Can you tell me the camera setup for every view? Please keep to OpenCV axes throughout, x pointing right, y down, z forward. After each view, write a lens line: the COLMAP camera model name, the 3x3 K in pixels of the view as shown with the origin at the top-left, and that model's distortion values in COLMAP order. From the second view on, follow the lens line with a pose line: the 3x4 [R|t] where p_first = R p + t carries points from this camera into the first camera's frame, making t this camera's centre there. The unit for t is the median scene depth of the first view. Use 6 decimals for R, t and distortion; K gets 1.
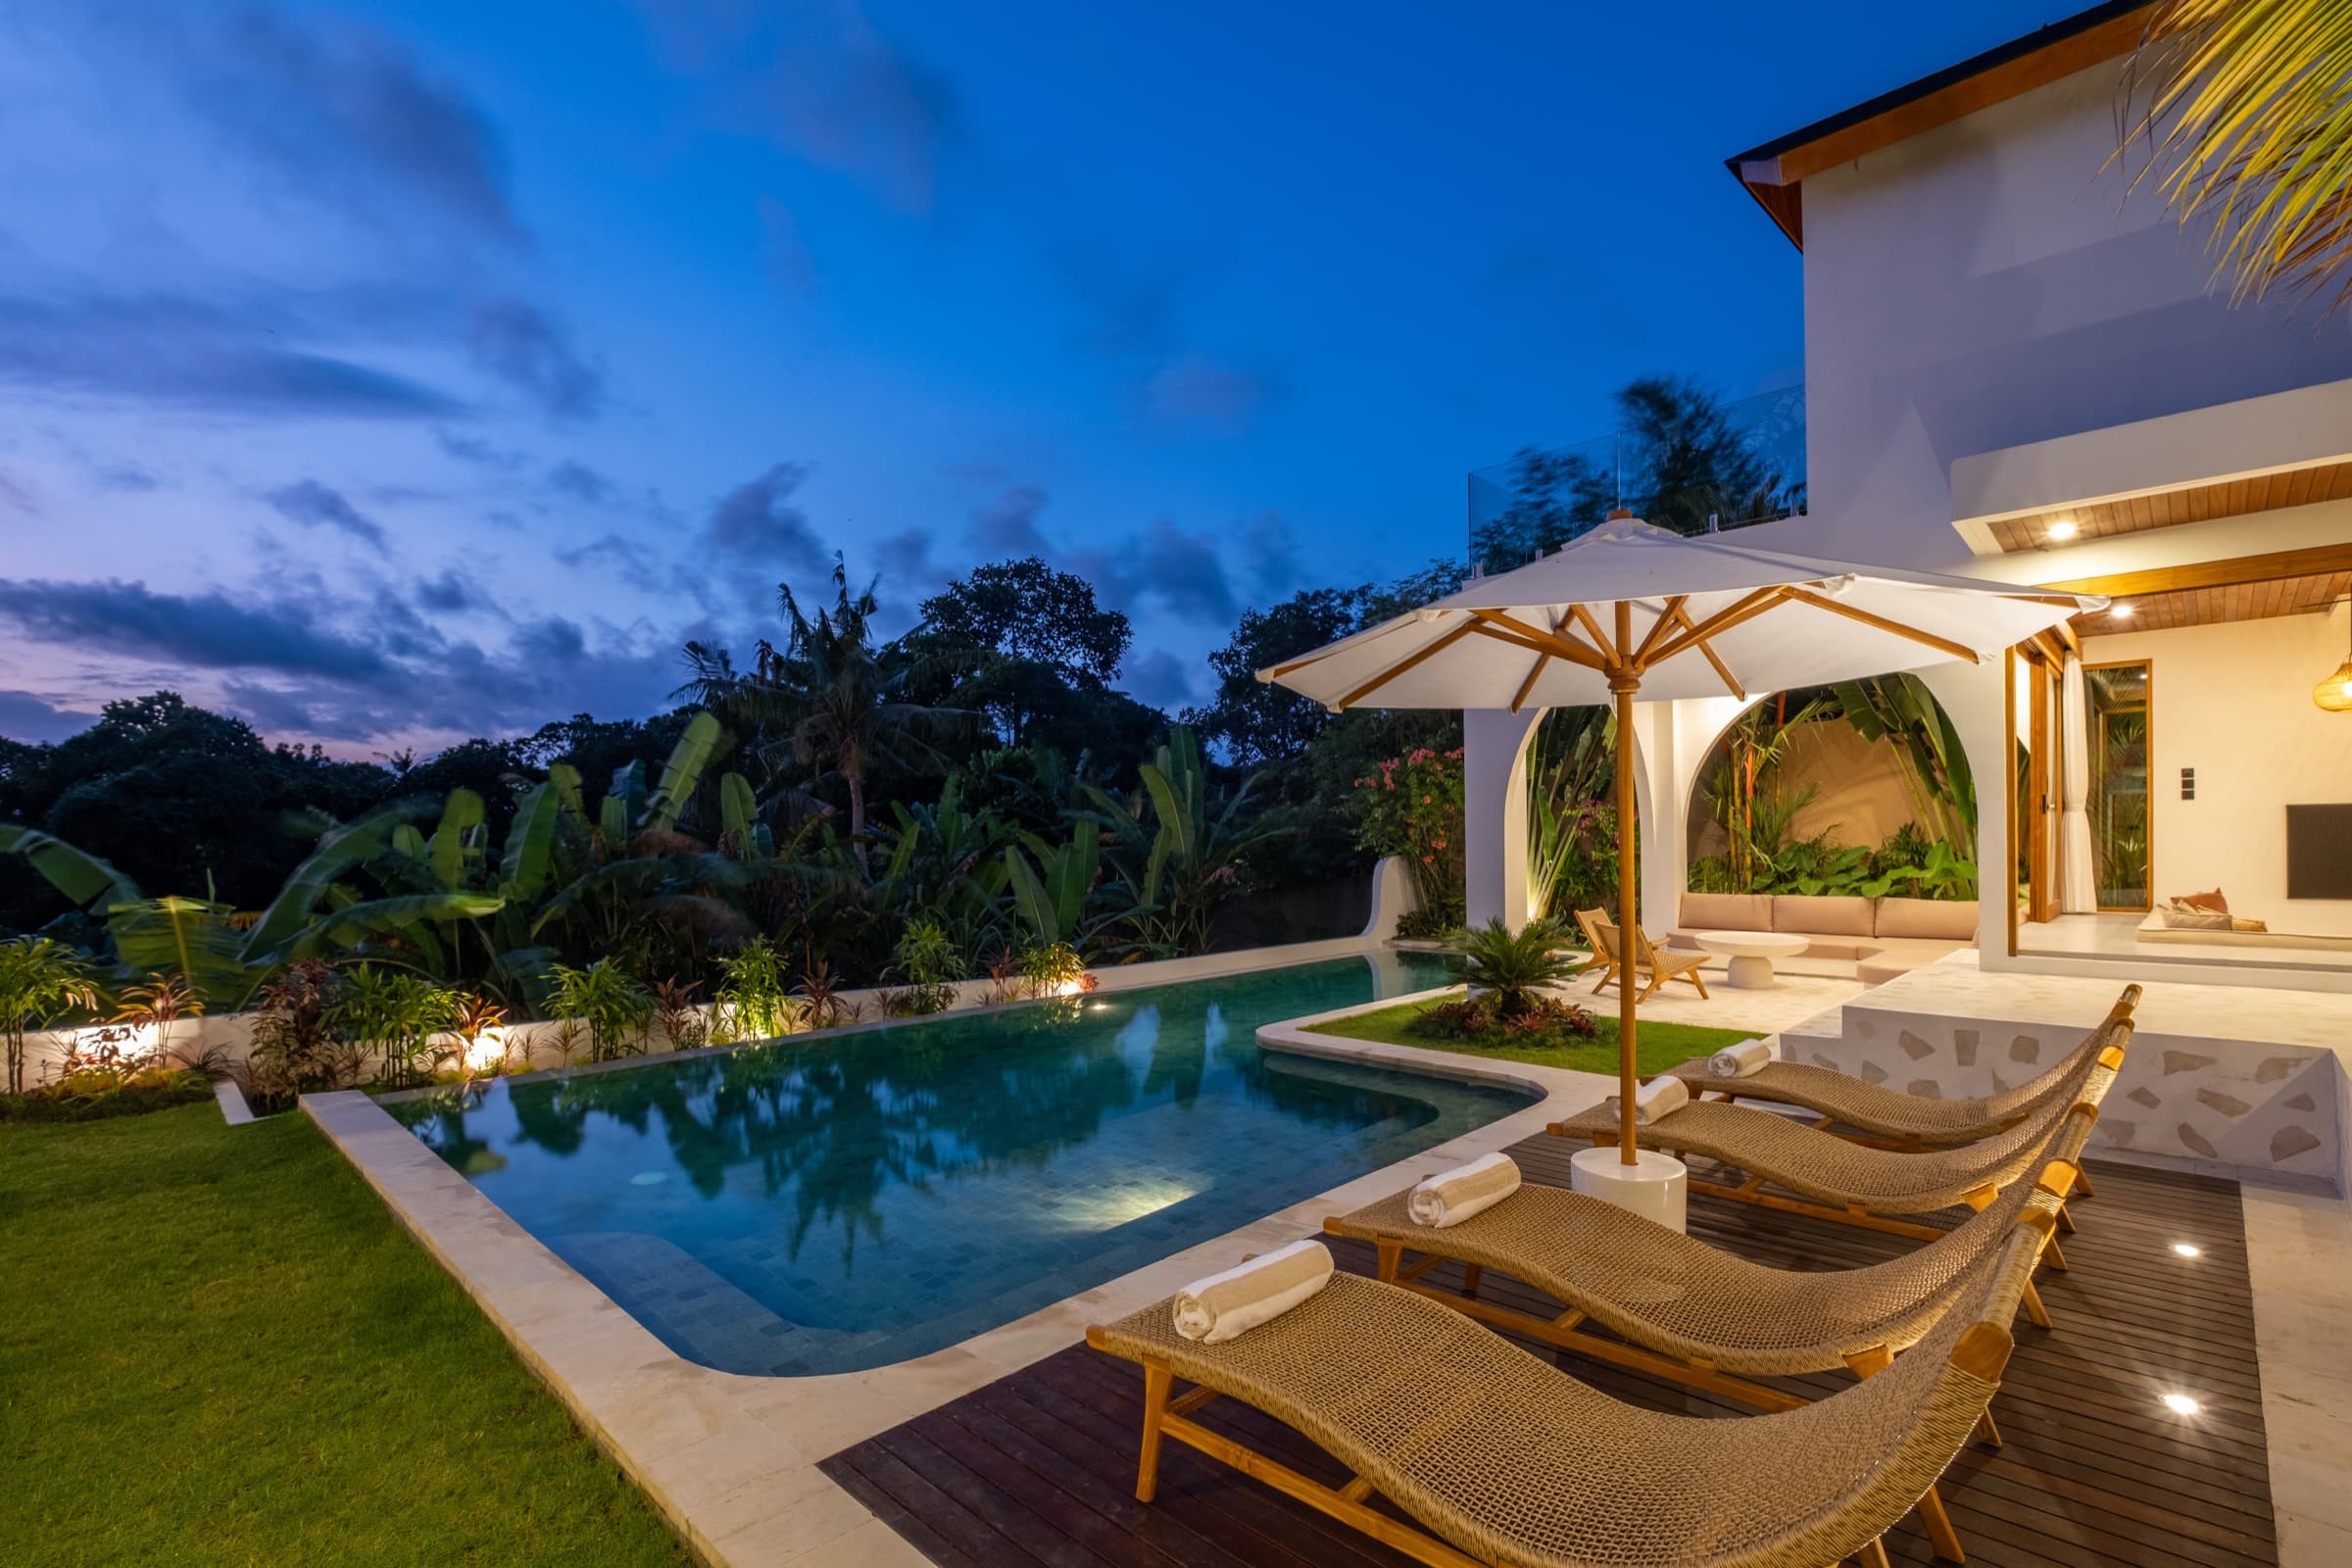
lens RADIAL K [[1188.5, 0, 1167.8], [0, 1188.5, 820.1], [0, 0, 1]] dist [0.002131, 0.000456]
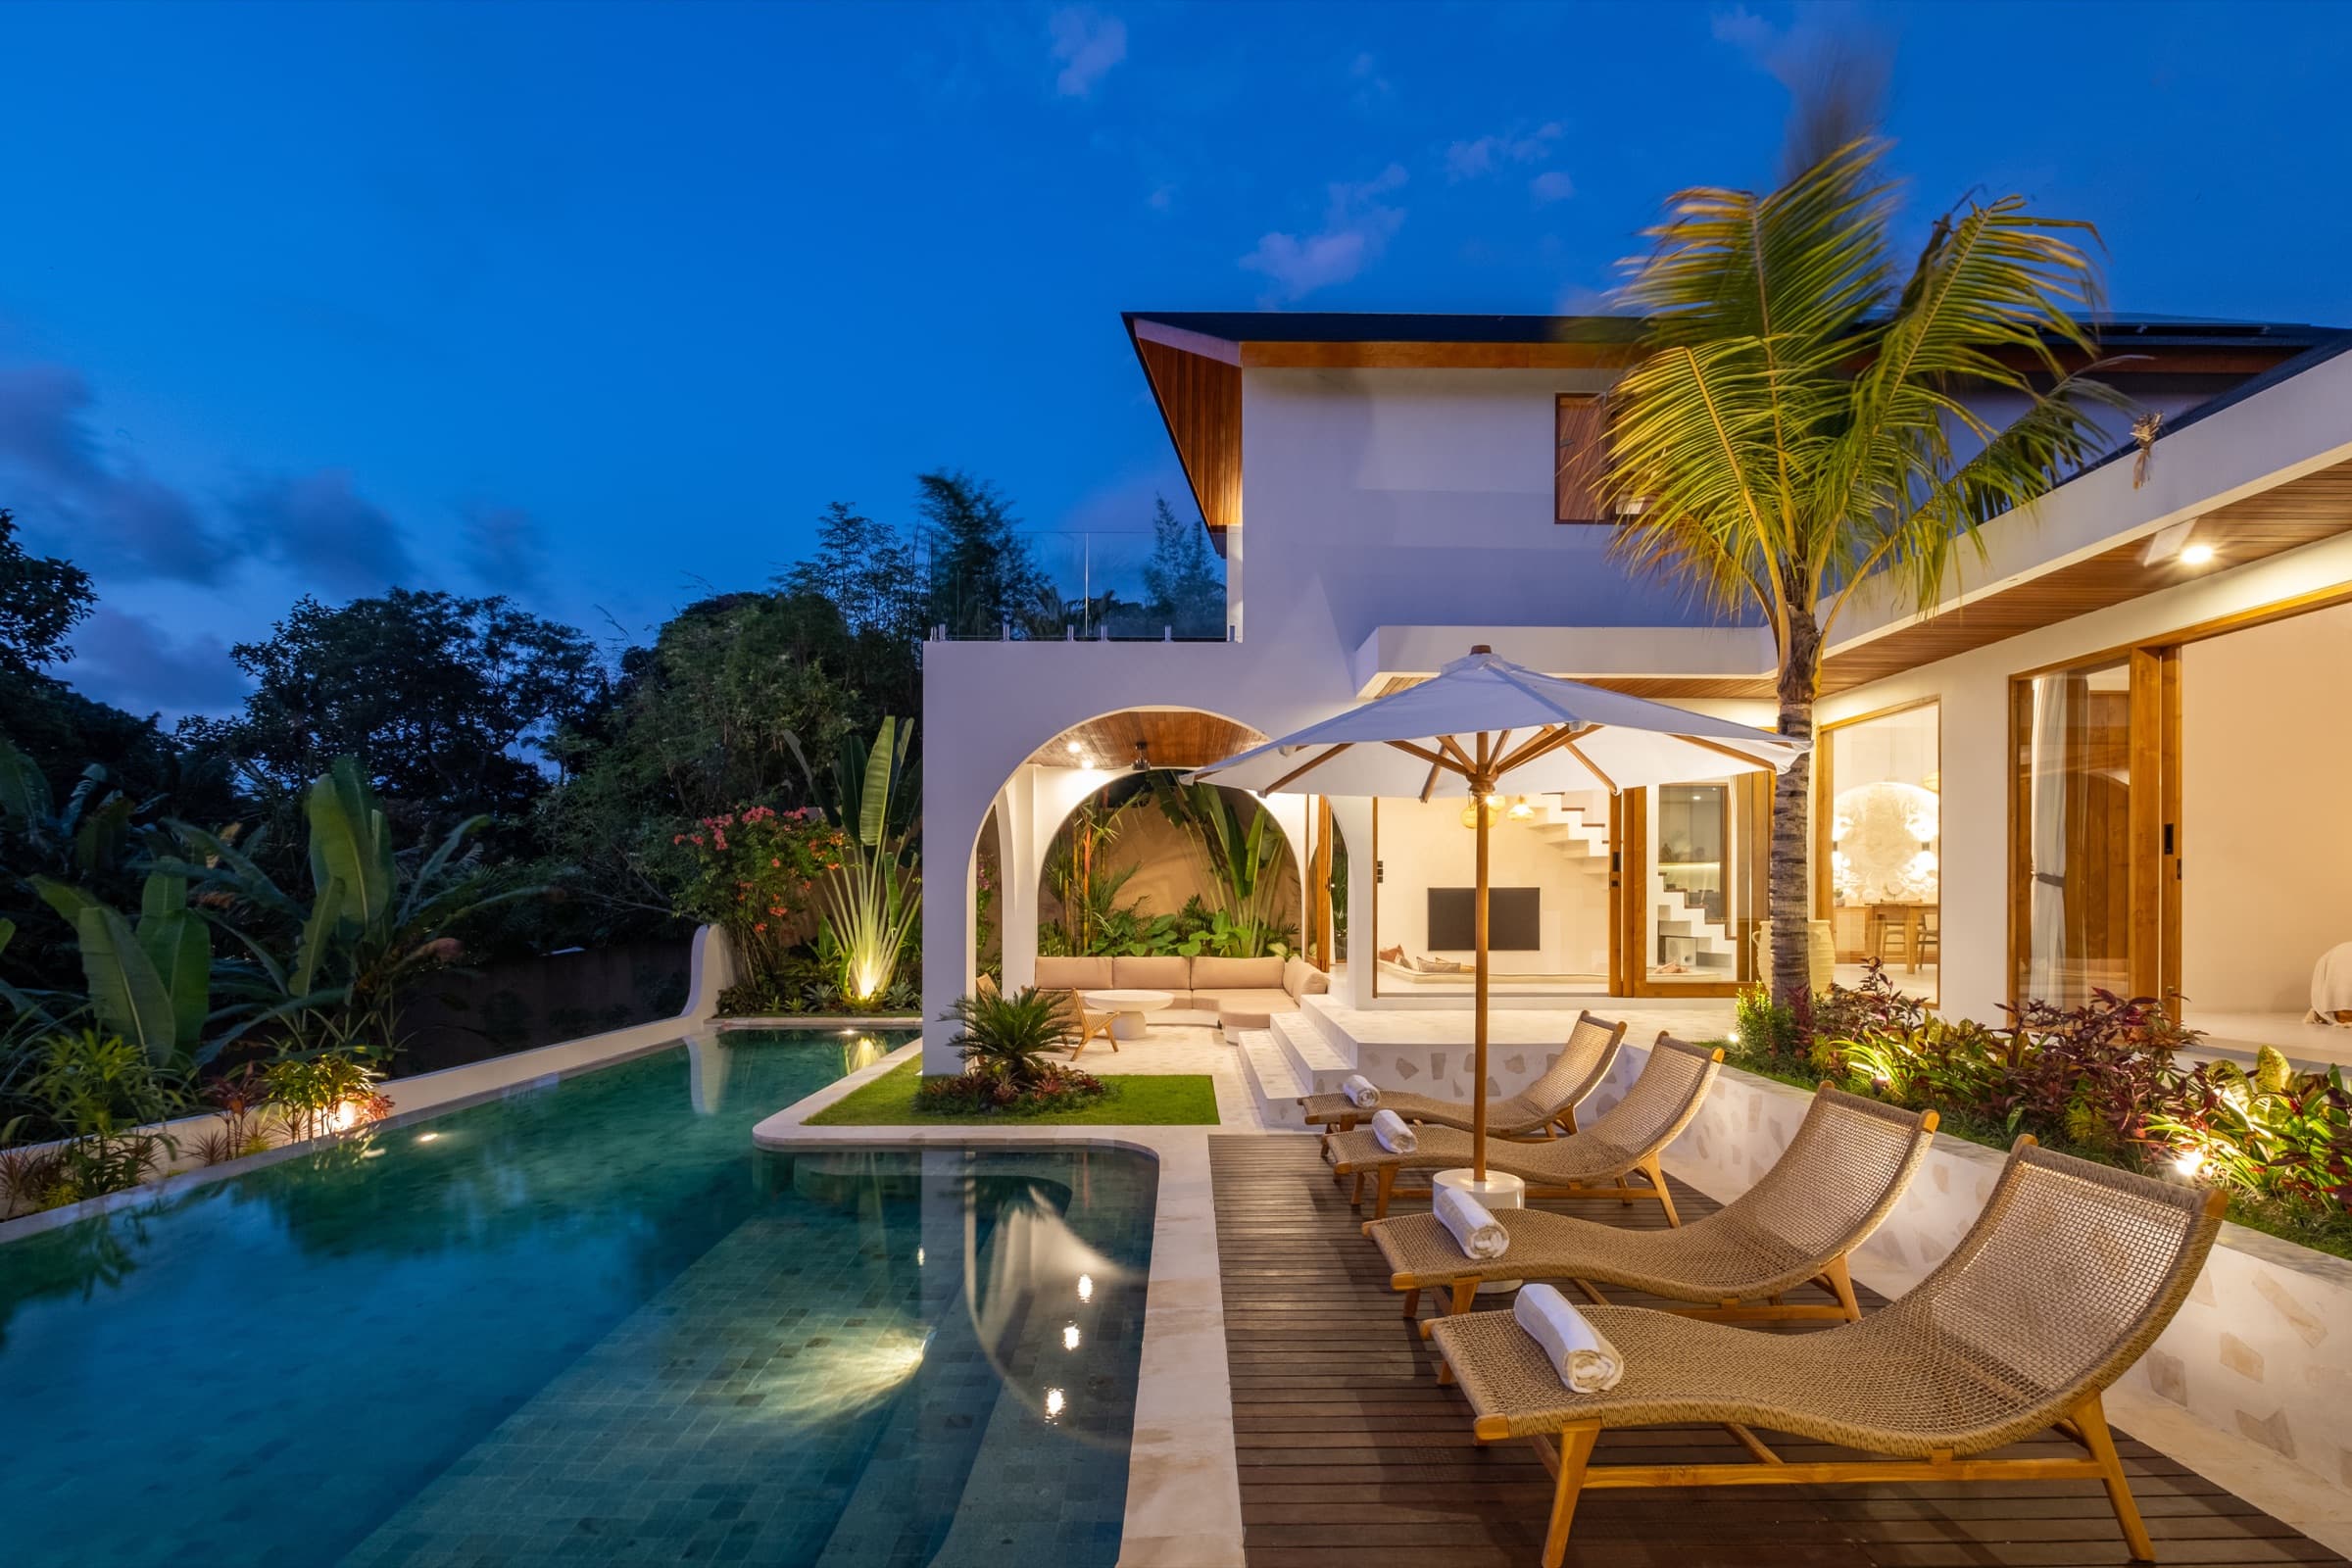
lens RADIAL K [[1210.1, 0, 1183.8], [0, 1210.1, 876.0], [0, 0, 1]] dist [-0.003446, -0.001209]
pose [[0.663415, 0.025435, 0.747819, -0.308990], [-0.021080, 0.999661, -0.015300, 0.001072], [-0.747954, -0.005614, 0.663726, 0.167945]]
